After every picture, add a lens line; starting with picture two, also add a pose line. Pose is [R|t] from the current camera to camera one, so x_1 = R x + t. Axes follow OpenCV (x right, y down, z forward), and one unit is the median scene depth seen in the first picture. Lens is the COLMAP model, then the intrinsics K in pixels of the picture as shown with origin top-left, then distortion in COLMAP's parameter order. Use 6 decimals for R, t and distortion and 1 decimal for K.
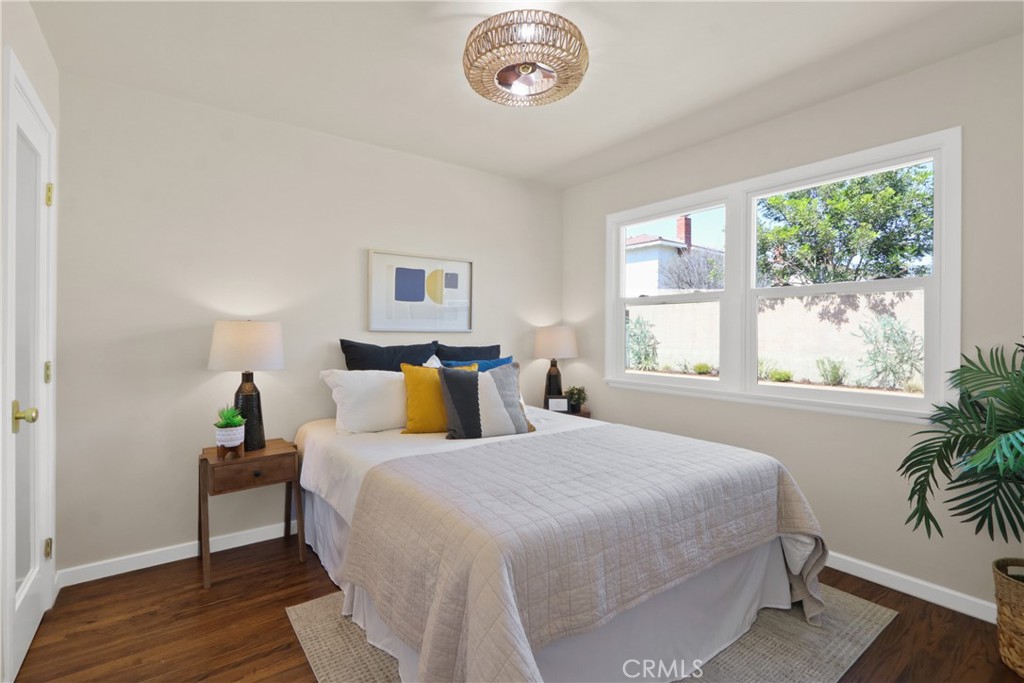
lens RADIAL K [[477.8, 0, 551.9], [0, 477.8, 337.5], [0, 0, 1]] dist [-0.011903, -0.000373]
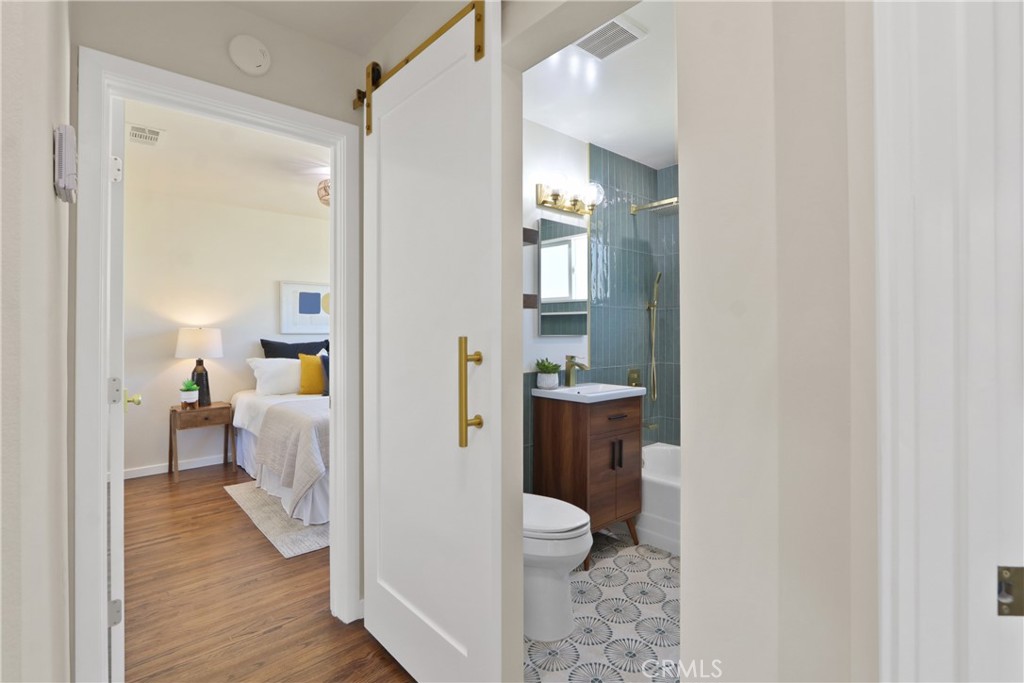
lens RADIAL K [[477.8, 0, 550.6], [0, 477.8, 334.0], [0, 0, 1]] dist [-0.011903, -0.000373]
pose [[0.996128, -0.005739, 0.087733, 0.436941], [0.005911, 0.999981, -0.001695, -0.005361], [-0.087721, 0.002207, 0.996143, -0.761302]]
